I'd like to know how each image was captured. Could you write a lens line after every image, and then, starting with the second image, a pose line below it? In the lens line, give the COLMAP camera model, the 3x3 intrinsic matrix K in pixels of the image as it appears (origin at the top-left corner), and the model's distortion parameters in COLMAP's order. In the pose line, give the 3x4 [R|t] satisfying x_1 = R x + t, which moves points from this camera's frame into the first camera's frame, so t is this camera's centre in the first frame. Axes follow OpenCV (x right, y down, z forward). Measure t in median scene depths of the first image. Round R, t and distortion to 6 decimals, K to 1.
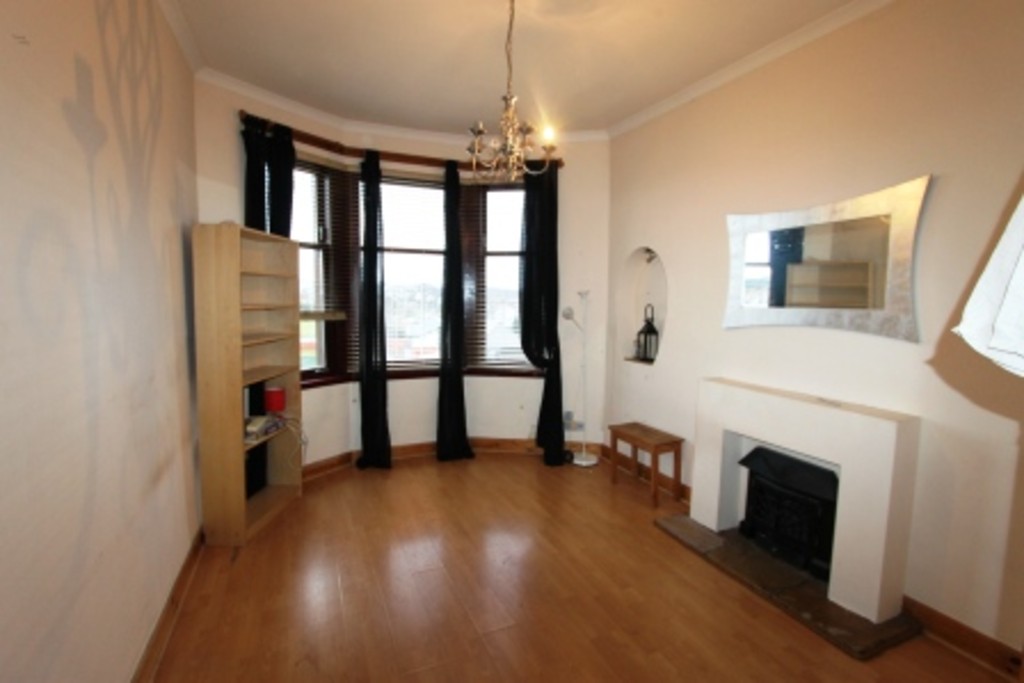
lens RADIAL K [[467.6, 0, 519.3], [0, 467.6, 339.8], [0, 0, 1]] dist [-0.012535, -0.000202]
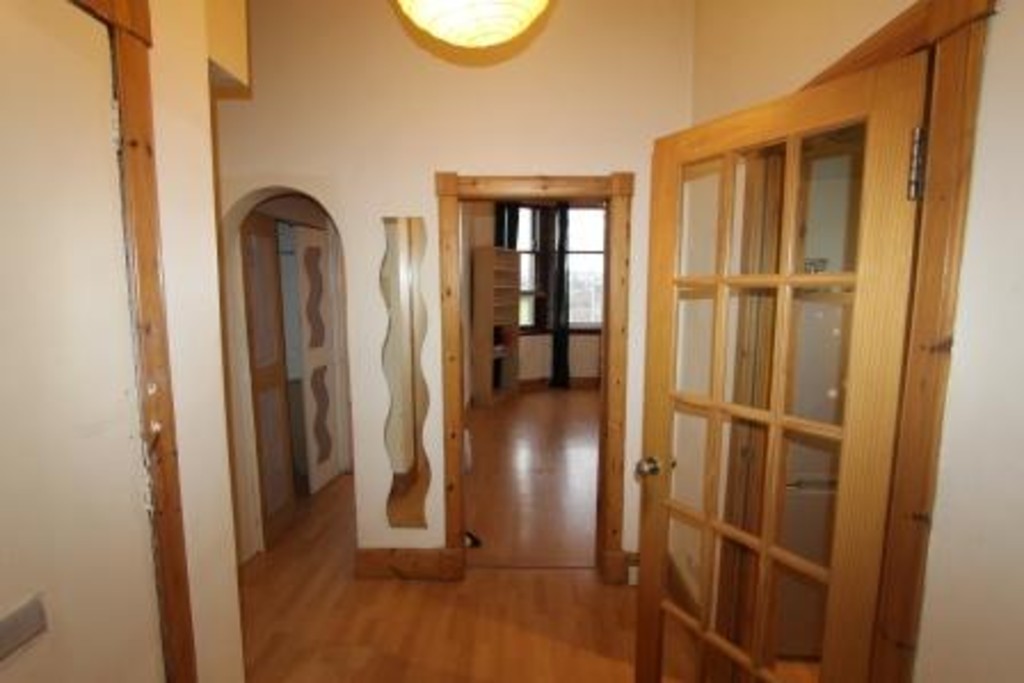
lens RADIAL K [[467.6, 0, 511.6], [0, 467.6, 345.9], [0, 0, 1]] dist [-0.012535, -0.000202]
pose [[0.900919, 0.039648, -0.432173, 0.240435], [-0.033888, 0.999204, 0.021025, 0.102741], [0.432663, -0.004297, 0.901546, -0.541876]]
